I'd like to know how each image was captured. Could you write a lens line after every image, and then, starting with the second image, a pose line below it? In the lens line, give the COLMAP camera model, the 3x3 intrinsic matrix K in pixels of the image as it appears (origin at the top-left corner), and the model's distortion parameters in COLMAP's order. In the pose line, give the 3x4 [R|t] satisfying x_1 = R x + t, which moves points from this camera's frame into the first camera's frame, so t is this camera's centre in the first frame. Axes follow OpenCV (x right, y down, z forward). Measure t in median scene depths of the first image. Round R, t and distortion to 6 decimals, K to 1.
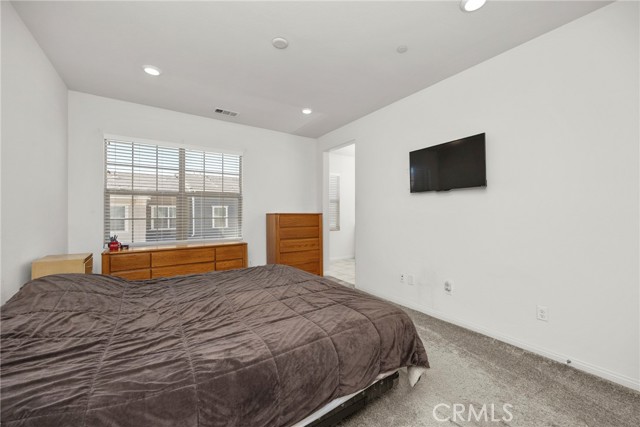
lens RADIAL K [[246.2, 0, 321.6], [0, 246.2, 211.9], [0, 0, 1]] dist [0.000582, -0.000277]
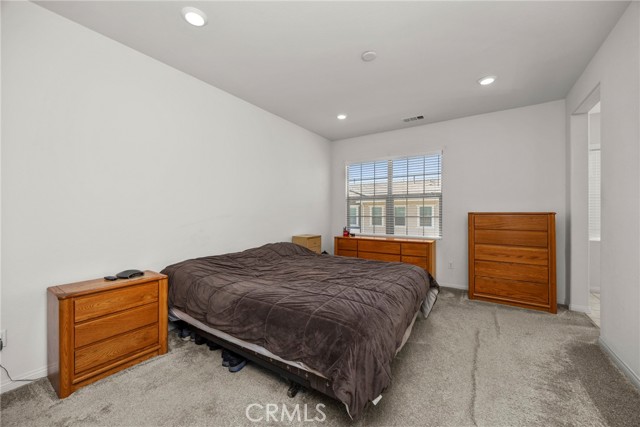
lens RADIAL K [[246.2, 0, 321.6], [0, 246.2, 211.9], [0, 0, 1]] dist [0.000582, -0.000277]
pose [[0.391070, -0.002885, -0.920356, 0.397333], [0.009113, 0.999958, 0.000737, -0.001445], [0.920316, -0.008675, 0.391080, 0.186054]]
